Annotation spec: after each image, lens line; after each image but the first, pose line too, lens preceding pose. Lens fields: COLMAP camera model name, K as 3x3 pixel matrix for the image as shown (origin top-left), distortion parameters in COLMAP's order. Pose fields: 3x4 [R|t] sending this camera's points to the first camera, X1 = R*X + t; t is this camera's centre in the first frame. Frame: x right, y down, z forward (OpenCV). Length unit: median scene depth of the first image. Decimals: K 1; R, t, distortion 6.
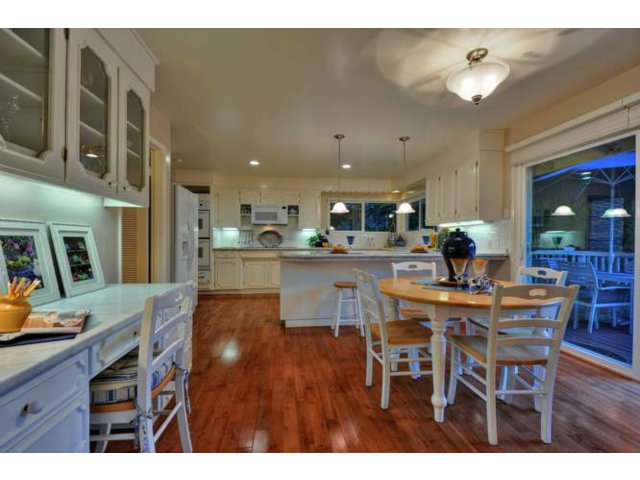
lens RADIAL K [[294.9, 0, 318.2], [0, 294.9, 241.6], [0, 0, 1]] dist [-0.017103, -0.000596]
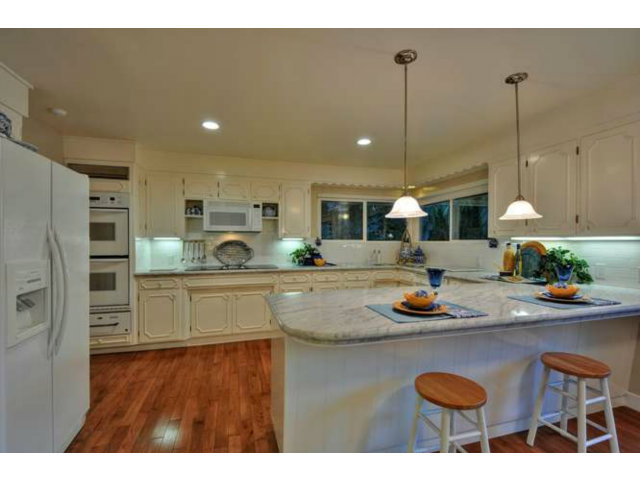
lens RADIAL K [[294.9, 0, 323.3], [0, 294.9, 239.9], [0, 0, 1]] dist [-0.017103, -0.000596]
pose [[0.983932, -0.002741, 0.178521, -0.085646], [0.003269, 0.999991, -0.002665, -0.038323], [-0.178512, 0.003206, 0.983932, 0.332528]]
